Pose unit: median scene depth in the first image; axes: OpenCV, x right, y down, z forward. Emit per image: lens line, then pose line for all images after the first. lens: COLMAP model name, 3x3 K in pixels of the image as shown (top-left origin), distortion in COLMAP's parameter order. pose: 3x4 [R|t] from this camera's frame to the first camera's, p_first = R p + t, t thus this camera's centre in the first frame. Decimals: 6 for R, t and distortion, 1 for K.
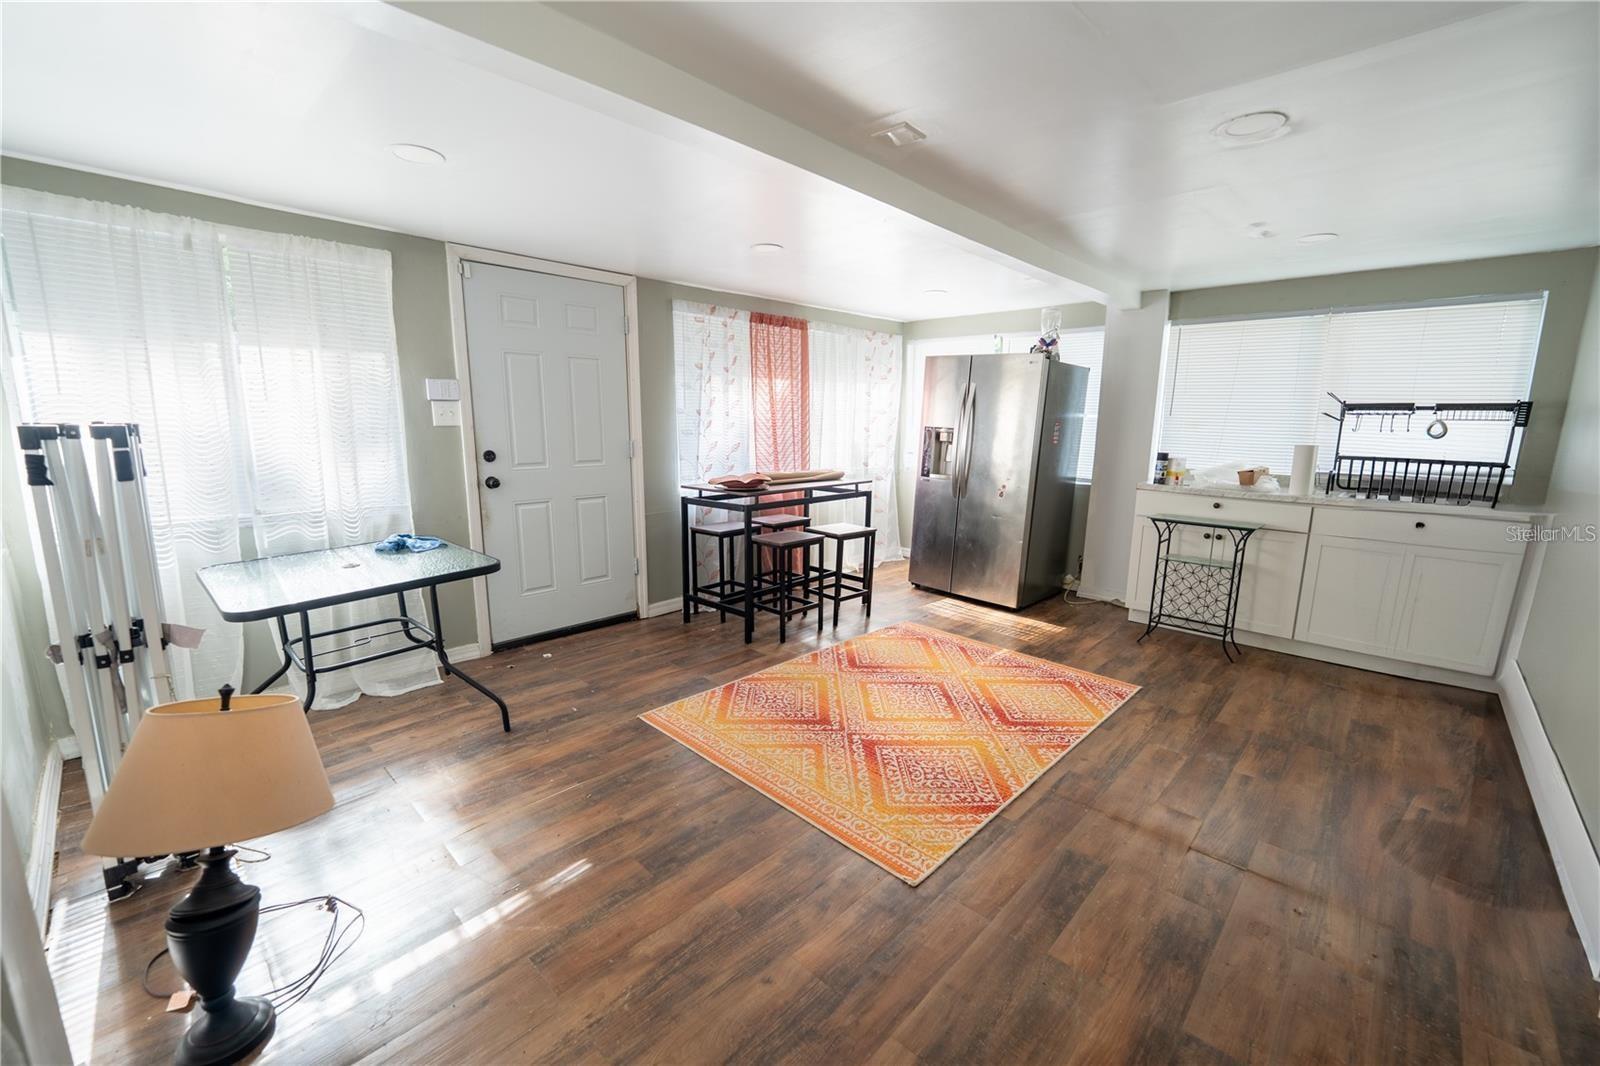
lens RADIAL K [[643.6, 0, 800.0], [0, 643.6, 533.0], [0, 0, 1]] dist [-0.002076, -0.000304]
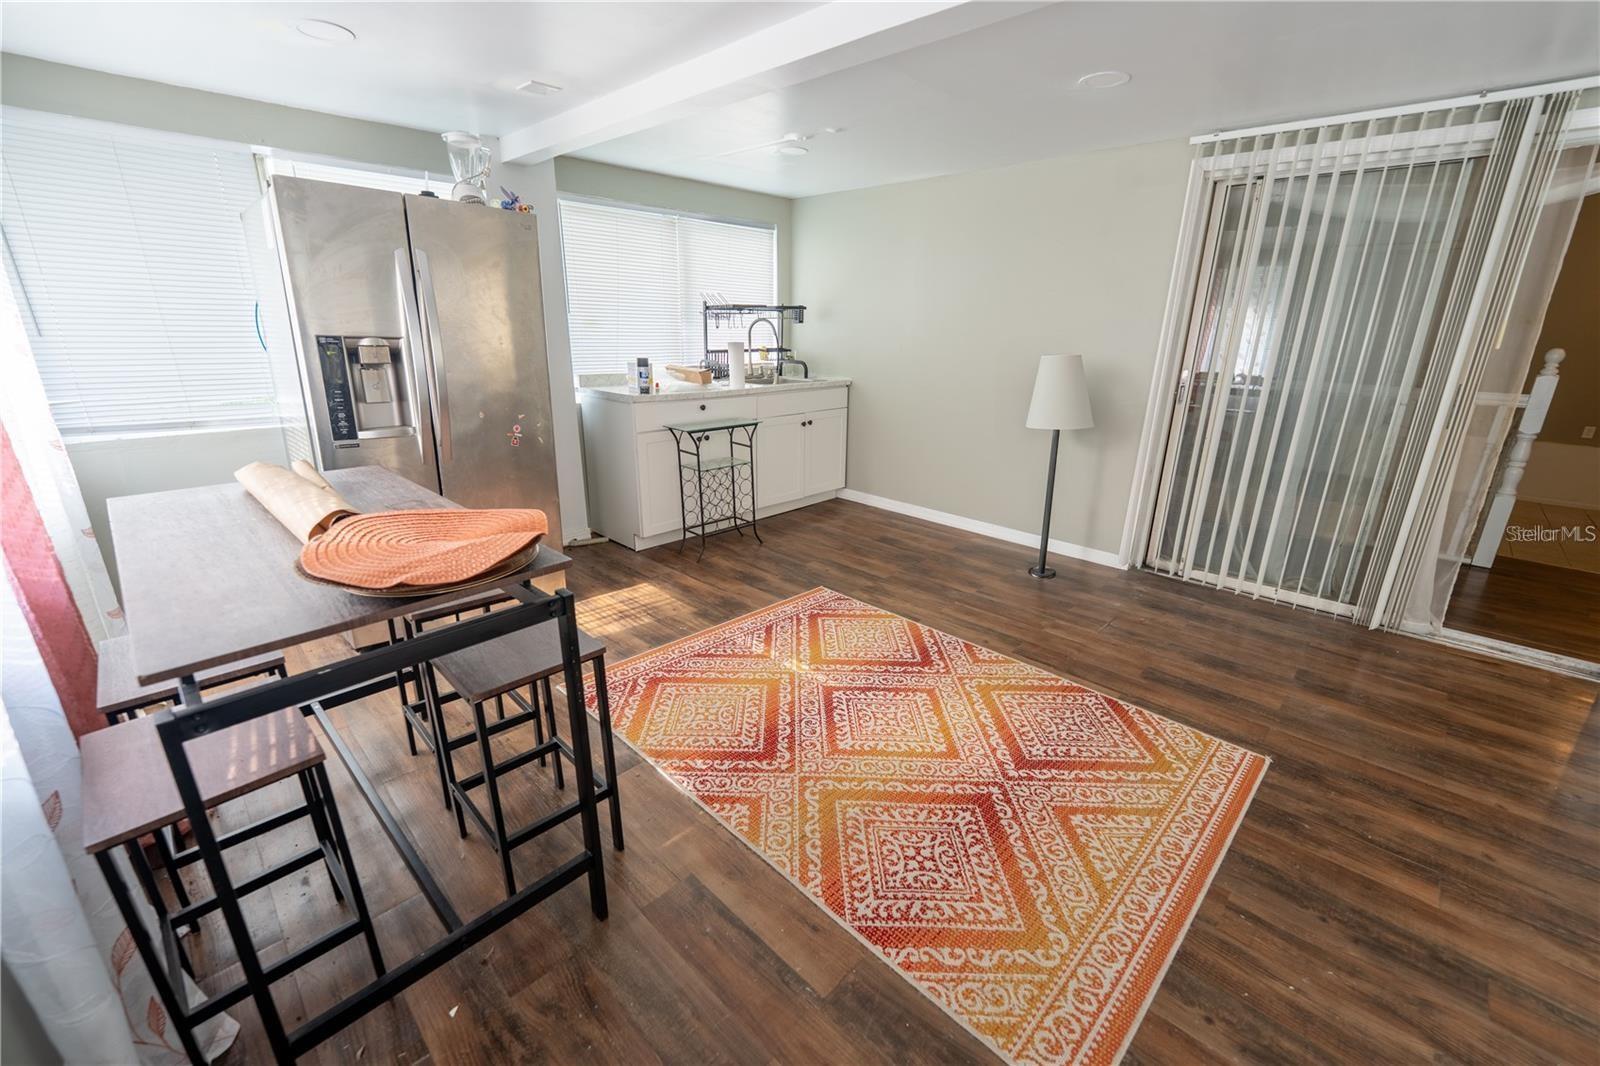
lens RADIAL K [[643.6, 0, 800.0], [0, 643.6, 533.0], [0, 0, 1]] dist [-0.002076, -0.000304]
pose [[0.006190, -0.325494, 0.945524, -0.457926], [0.154858, 0.934447, 0.320667, -0.193997], [-0.987917, 0.144437, 0.056190, 0.989732]]
